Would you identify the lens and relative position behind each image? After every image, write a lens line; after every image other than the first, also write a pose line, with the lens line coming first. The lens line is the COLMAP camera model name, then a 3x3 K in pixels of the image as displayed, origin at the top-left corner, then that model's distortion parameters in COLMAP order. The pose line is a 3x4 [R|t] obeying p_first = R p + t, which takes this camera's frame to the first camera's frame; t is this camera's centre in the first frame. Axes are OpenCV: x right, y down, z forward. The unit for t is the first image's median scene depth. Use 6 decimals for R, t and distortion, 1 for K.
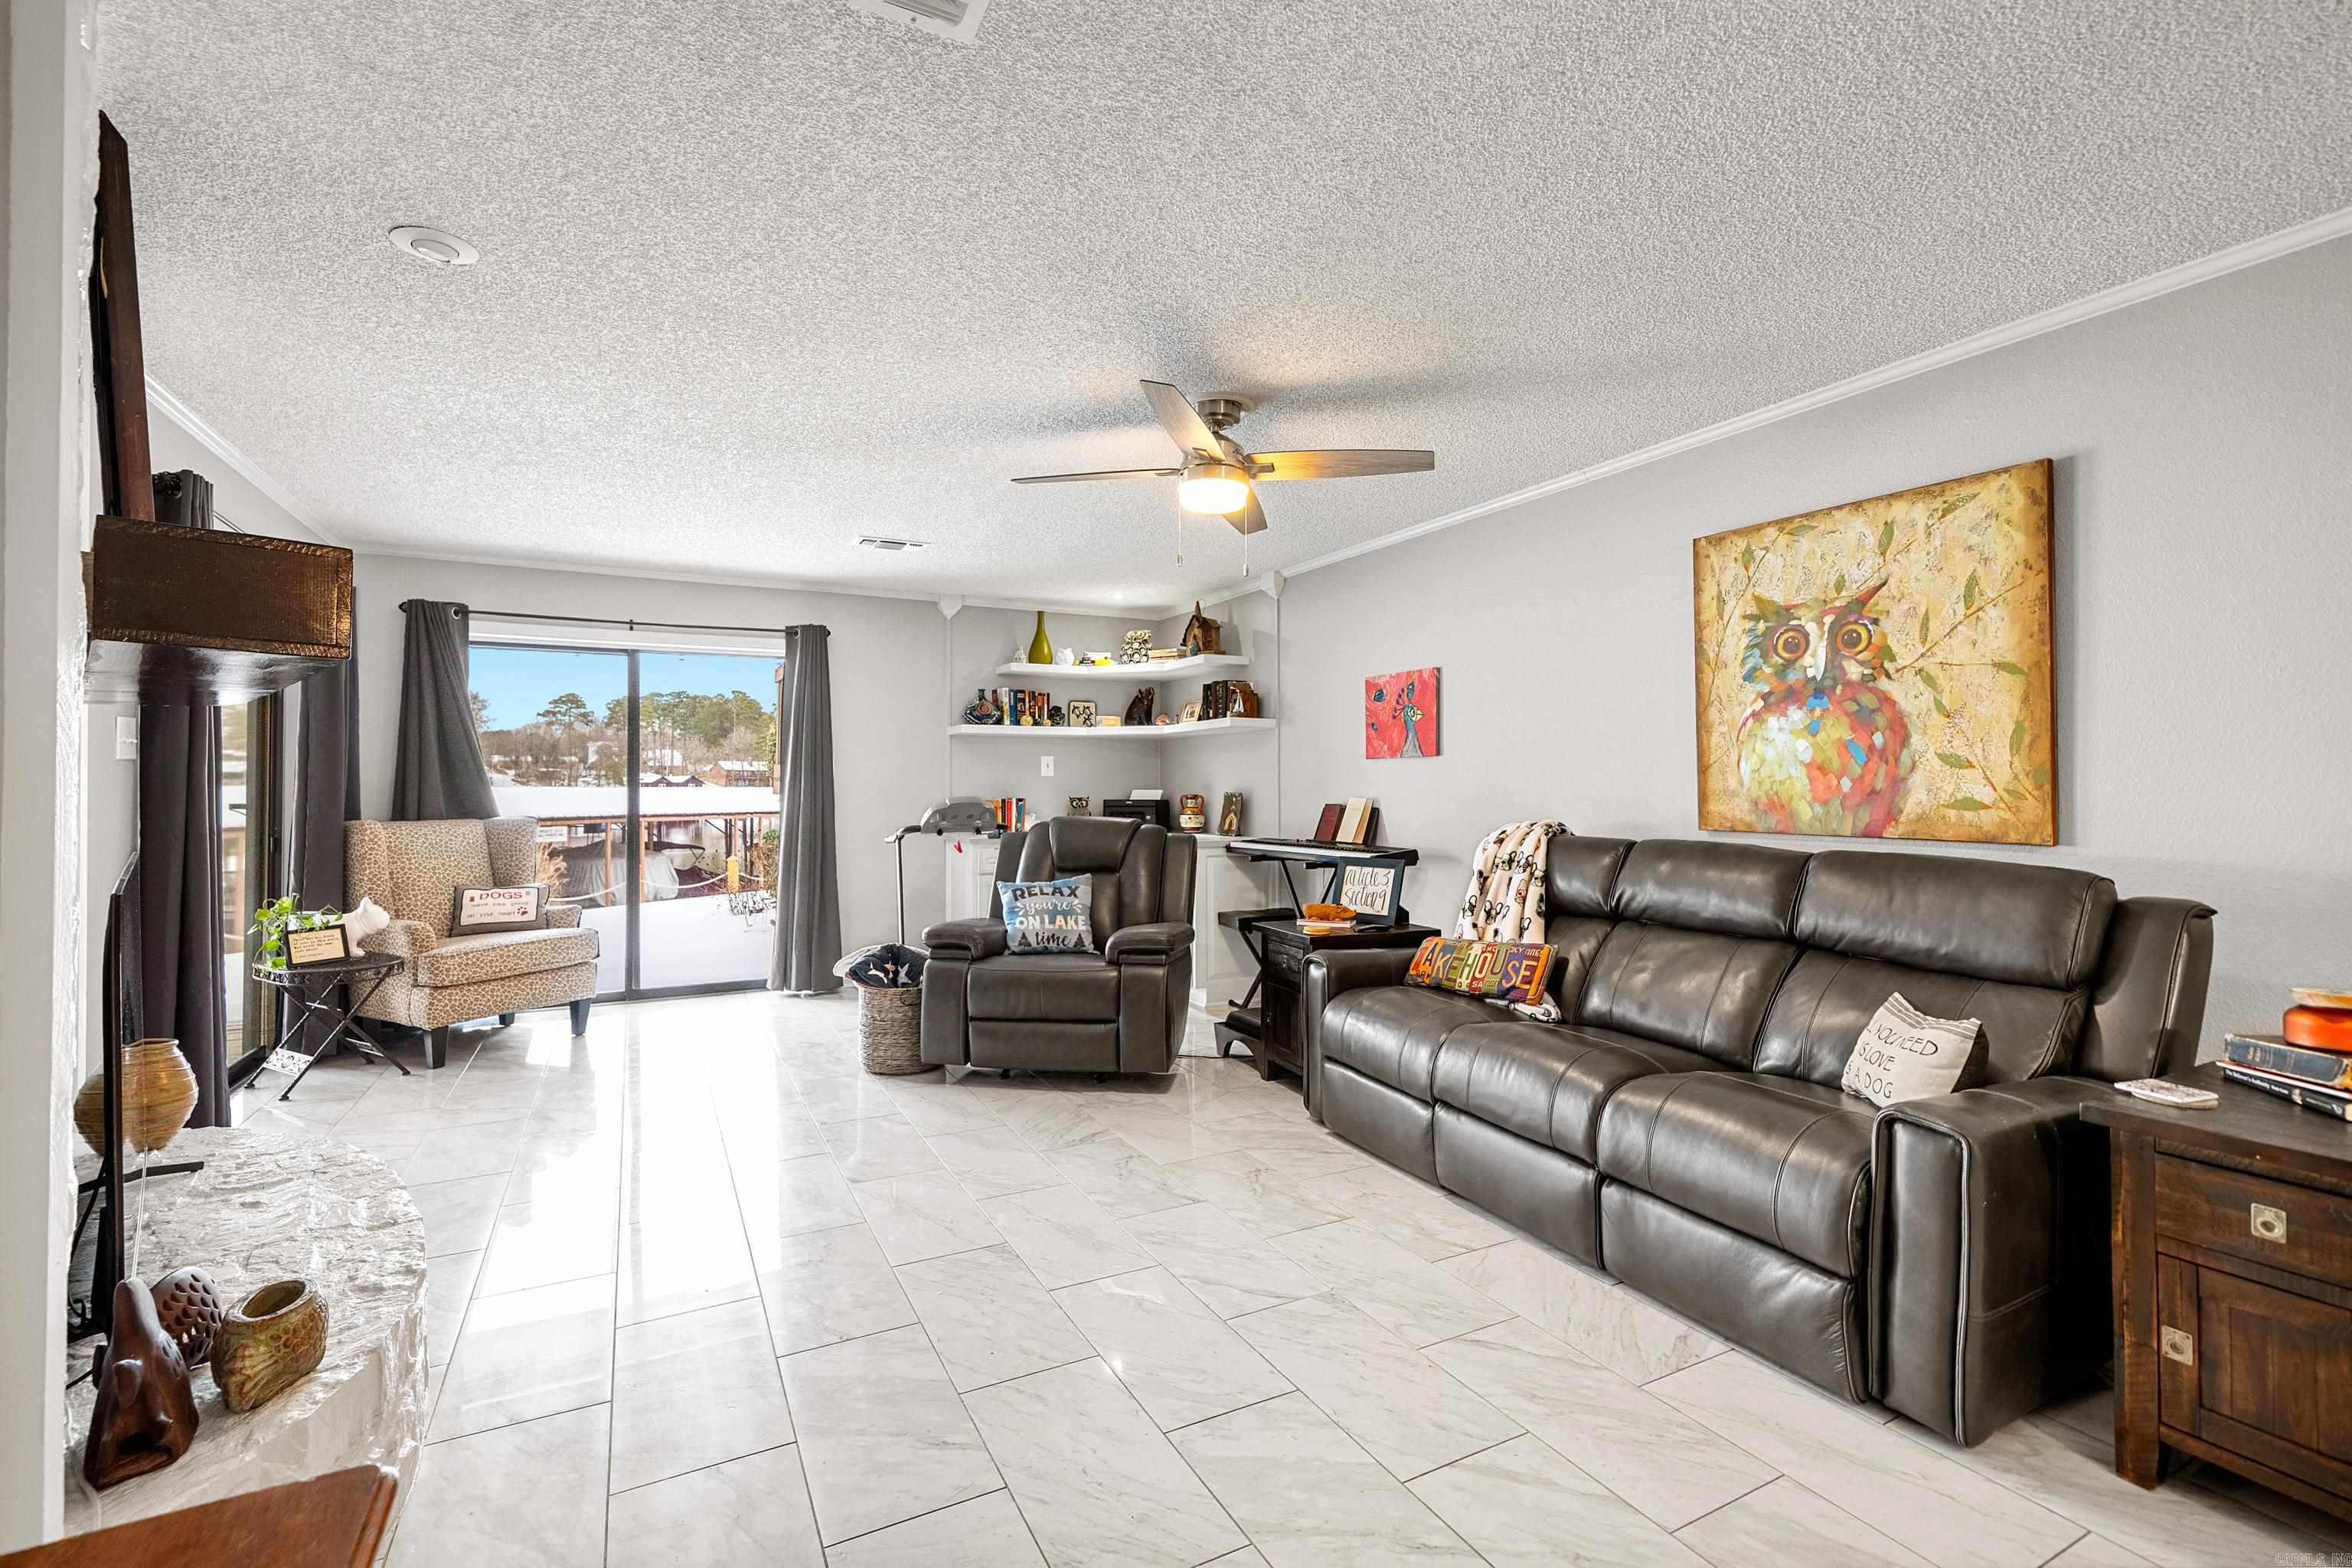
lens RADIAL K [[1019.3, 0, 1178.3], [0, 1019.3, 771.5], [0, 0, 1]] dist [-0.000014, 0.000366]
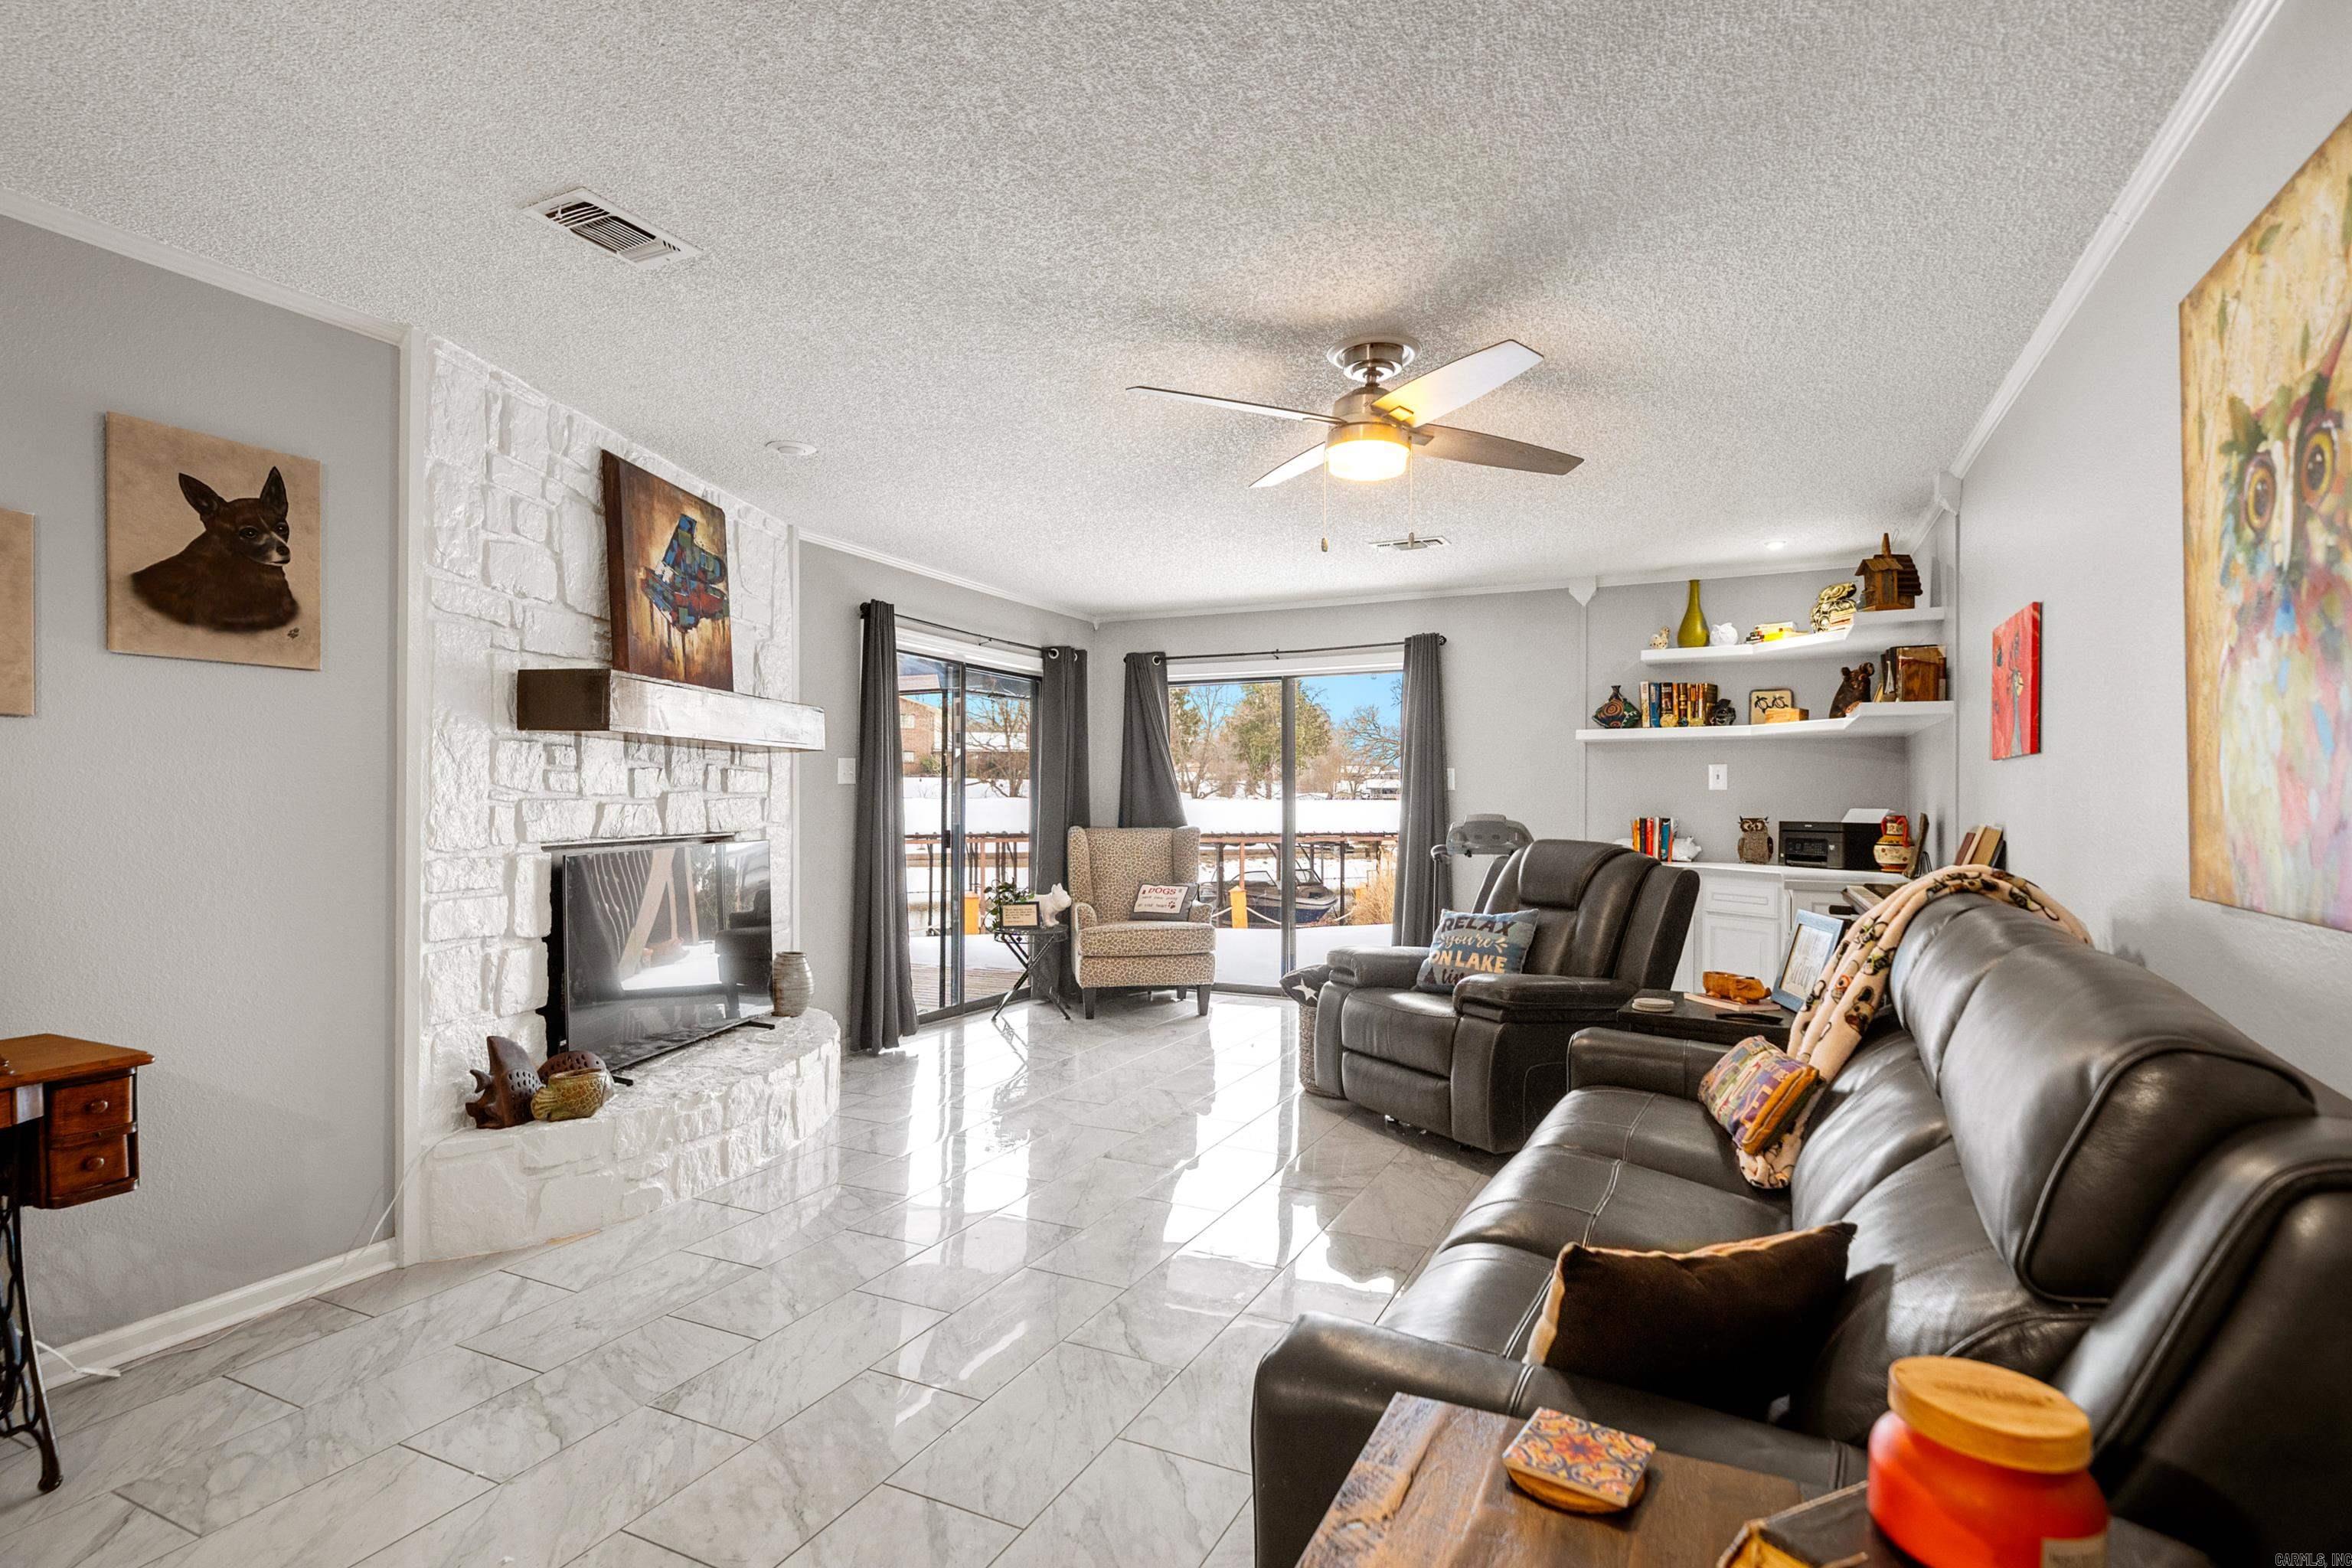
lens RADIAL K [[1166.8, 0, 1178.2], [0, 1166.8, 796.9], [0, 0, 1]] dist [-0.000587, 0.000089]
pose [[0.592146, 0.000255, -0.805830, 0.486614], [0.008255, 0.999946, 0.006382, 0.001064], [0.805788, -0.010431, 0.592112, 0.200559]]
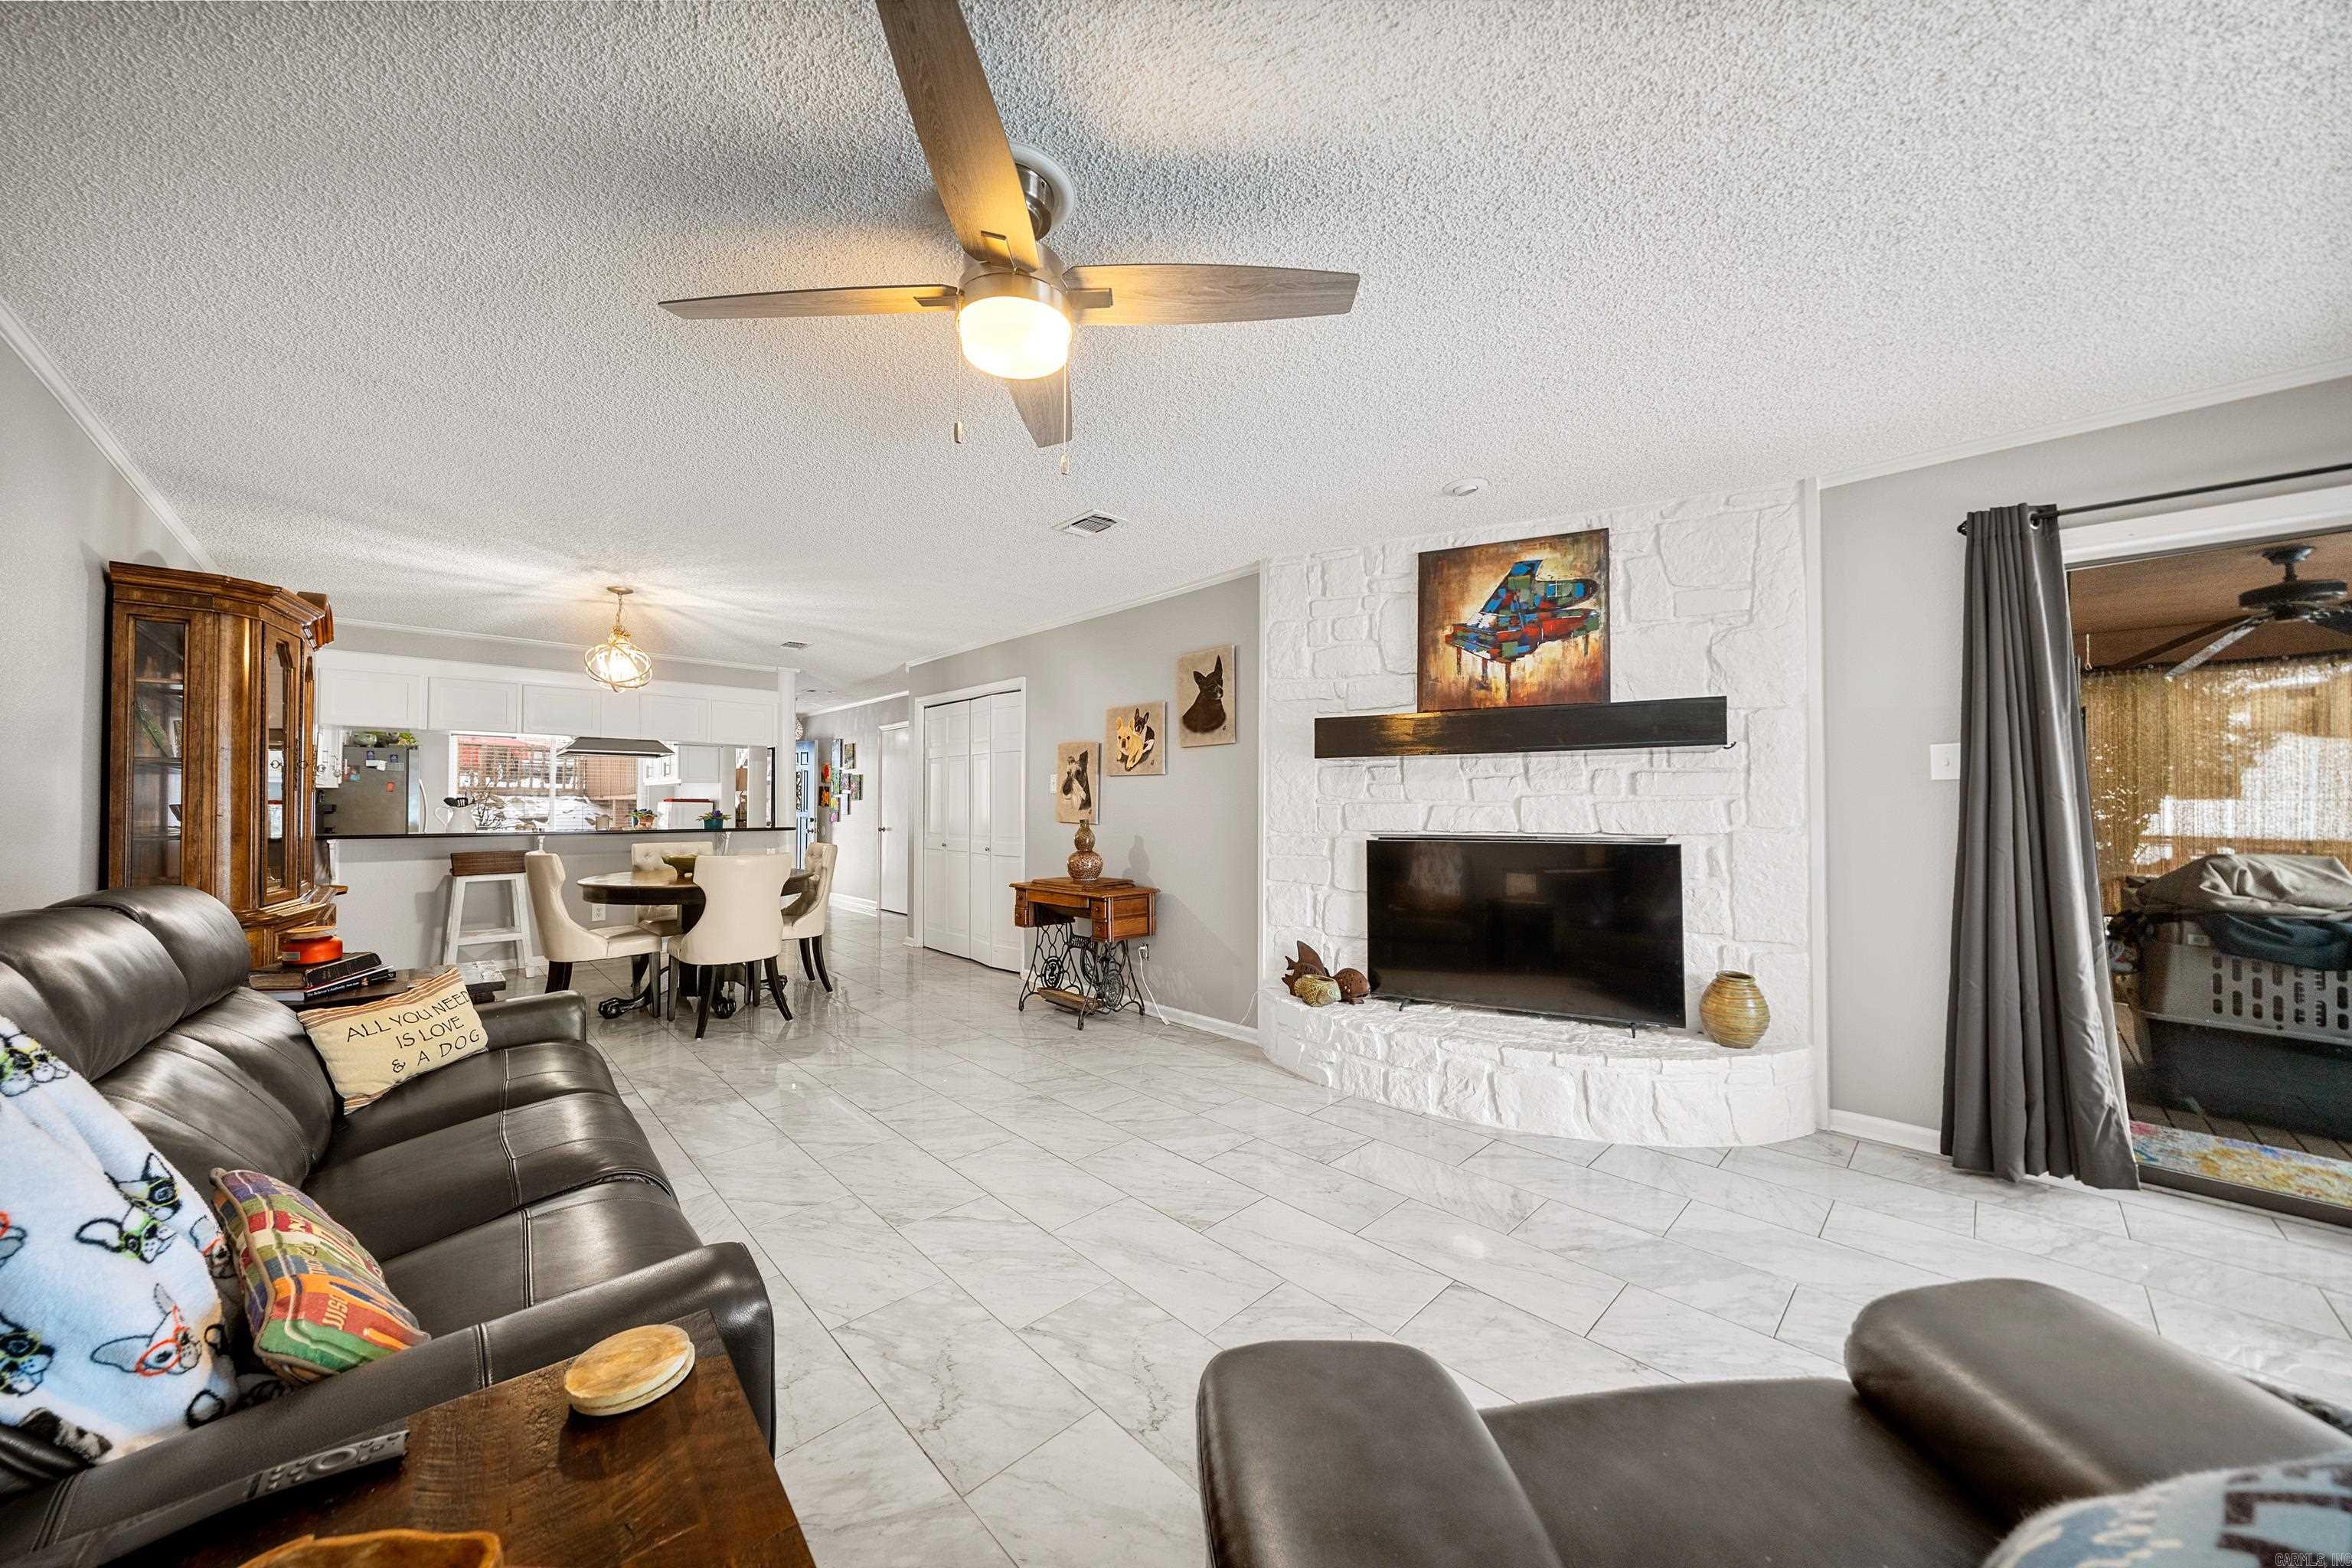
lens RADIAL K [[781.1, 0, 1176.0], [0, 781.1, 784.0], [0, 0, 1]] dist [0.000377, 0.000016]
pose [[-0.958030, -0.007539, -0.286568, 0.051162], [0.005242, 0.999026, -0.043808, 0.017847], [0.286620, -0.043472, -0.957058, 0.991752]]
